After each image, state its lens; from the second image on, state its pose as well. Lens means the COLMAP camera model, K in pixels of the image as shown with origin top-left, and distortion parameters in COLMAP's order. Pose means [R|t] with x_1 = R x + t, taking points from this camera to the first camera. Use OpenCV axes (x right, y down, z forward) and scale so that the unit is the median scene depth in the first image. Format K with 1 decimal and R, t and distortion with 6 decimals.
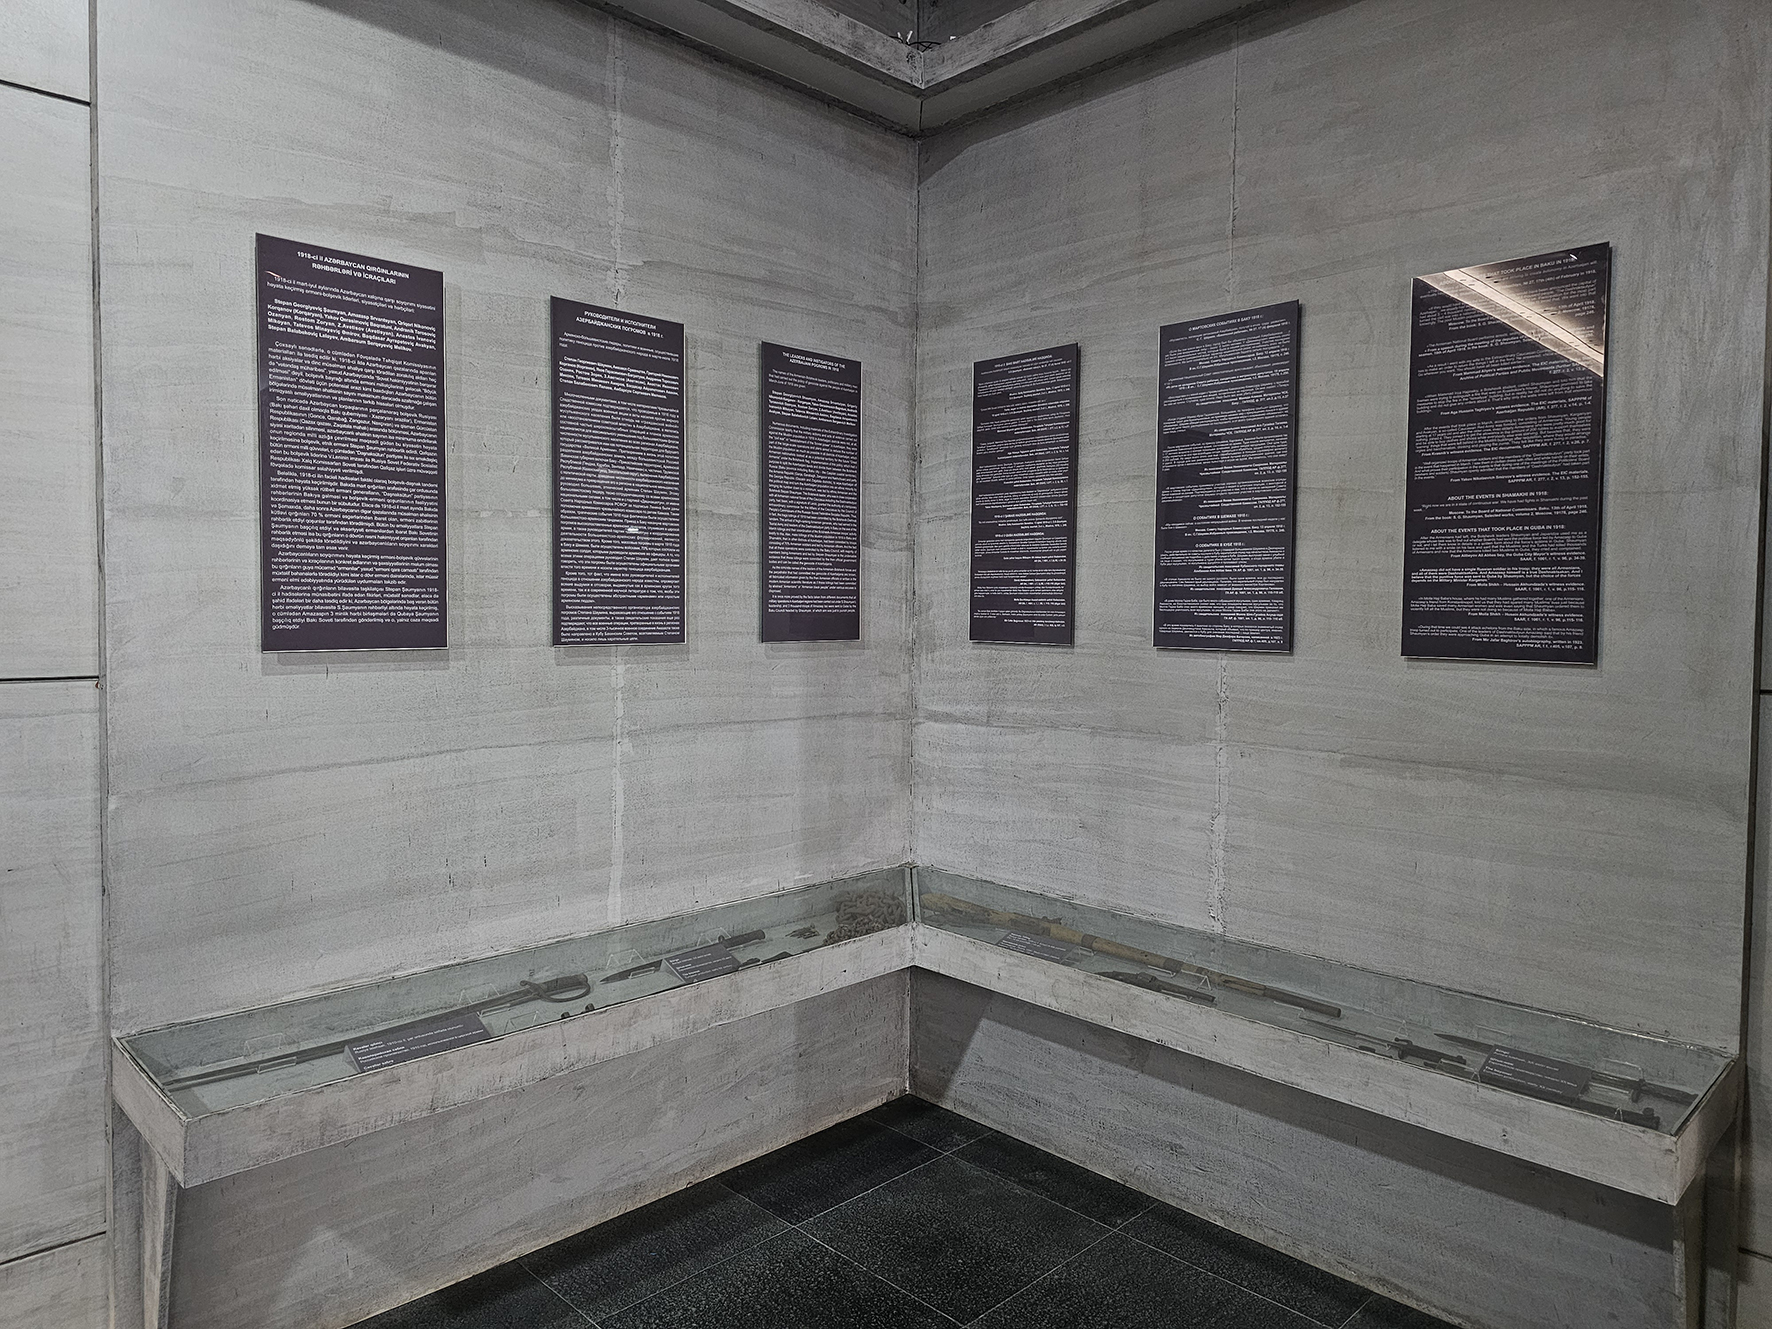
lens RADIAL K [[1163.8, 0, 886.0], [0, 1163.8, 664.5], [0, 0, 1]] dist [0.005799, 0.000643]
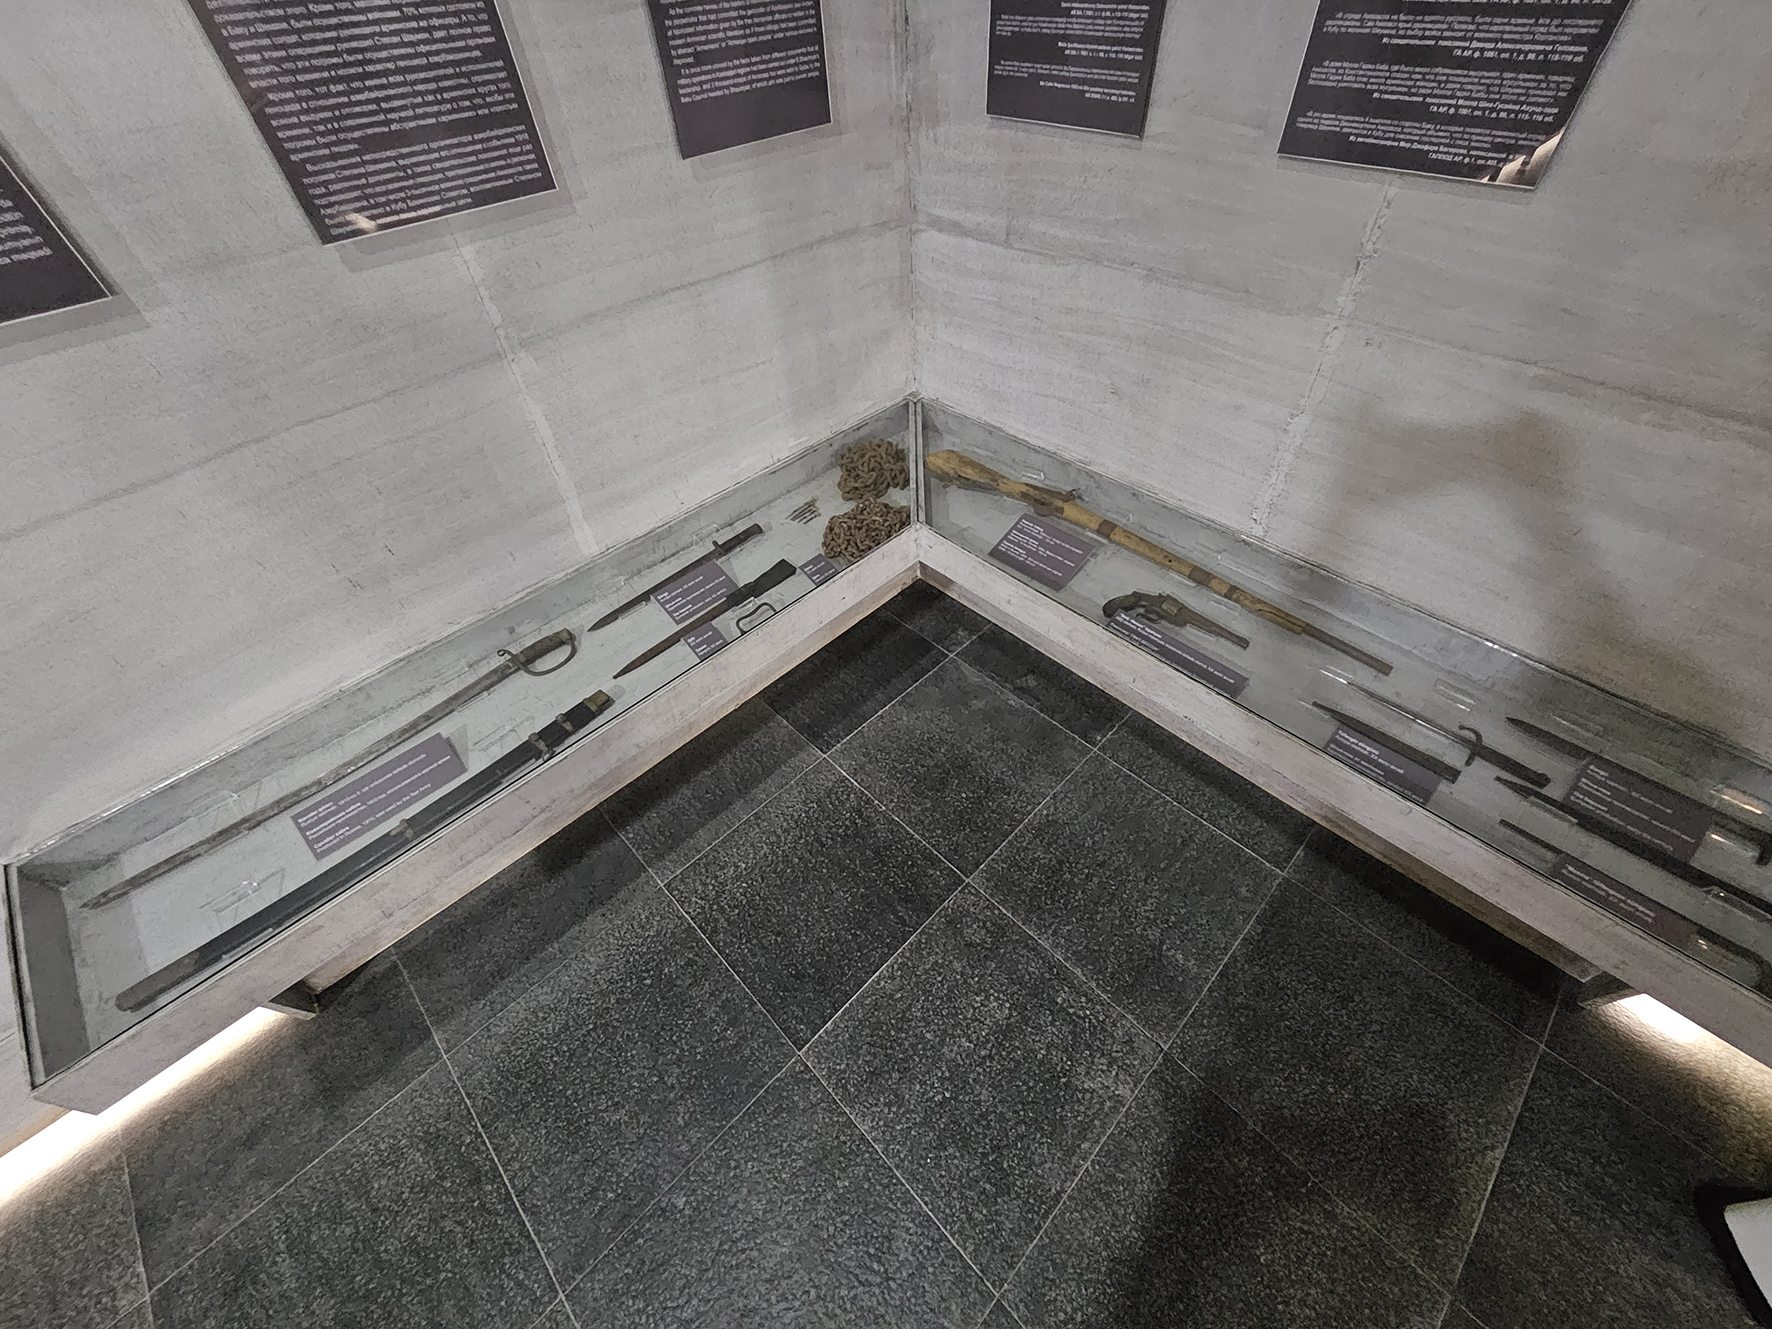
lens RADIAL K [[727.9, 0, 896.9], [0, 727.9, 656.9], [0, 0, 1]] dist [-0.000330, 0.000254]
pose [[0.998782, -0.034872, -0.034903, 0.022600], [0.049311, 0.729426, 0.682280, -0.089523], [0.001667, -0.683170, 0.730257, 0.479476]]
